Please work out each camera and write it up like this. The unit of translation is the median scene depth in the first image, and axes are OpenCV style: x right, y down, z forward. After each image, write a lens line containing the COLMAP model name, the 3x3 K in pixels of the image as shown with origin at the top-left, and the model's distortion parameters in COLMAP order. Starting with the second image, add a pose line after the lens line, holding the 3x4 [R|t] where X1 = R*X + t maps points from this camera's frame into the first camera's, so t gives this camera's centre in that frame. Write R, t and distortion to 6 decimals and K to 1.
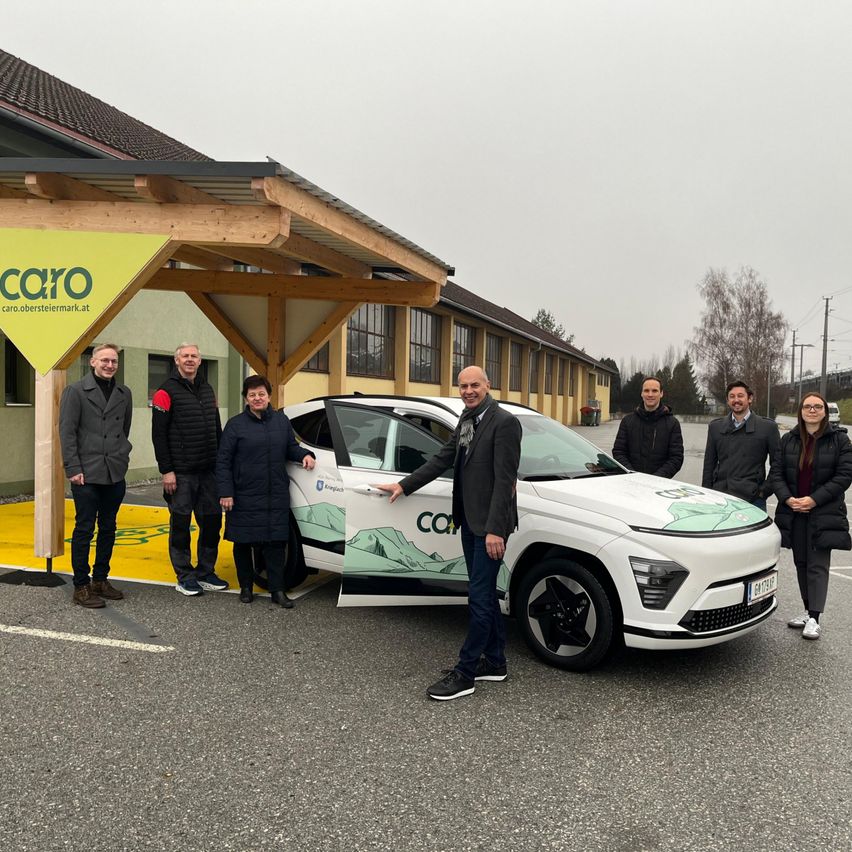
lens RADIAL K [[852.0, 0, 426.0], [0, 852.0, 426.0], [0, 0, 1]] dist [0.052303, -0.031276]
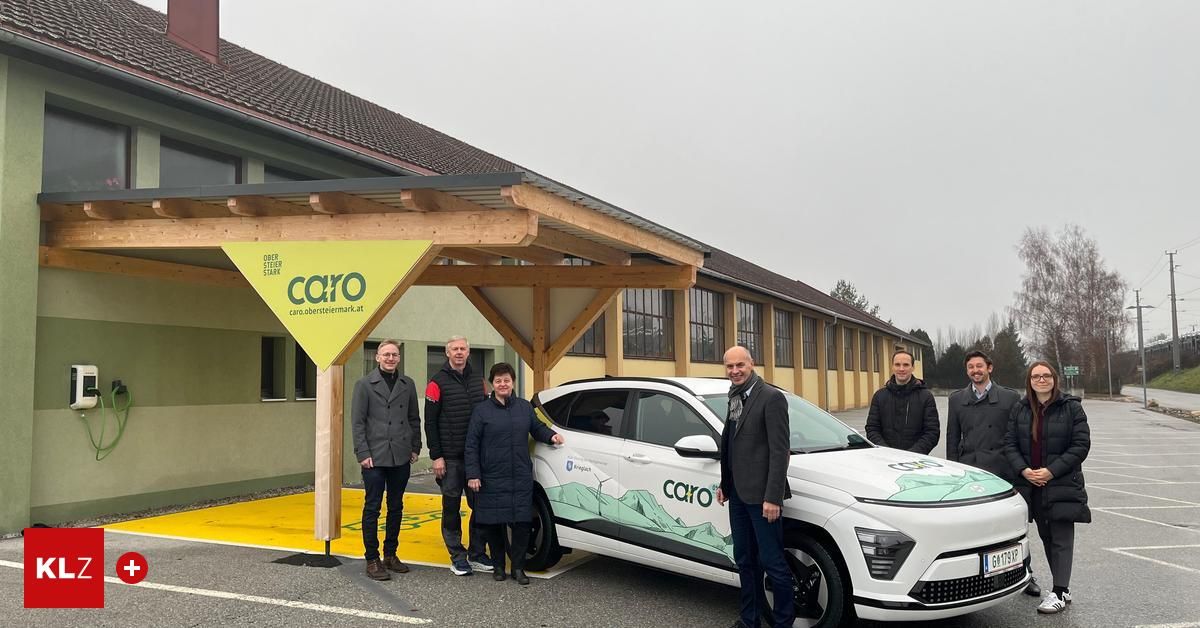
lens RADIAL K [[890.9, 0, 600.0], [0, 890.9, 314.0], [0, 0, 1]] dist [0.058019, -0.003867]
pose [[0.990427, -0.043586, -0.130973, 0.057643], [0.029248, 0.993560, -0.109469, 0.004553], [0.134901, 0.104590, 0.985324, -0.089192]]
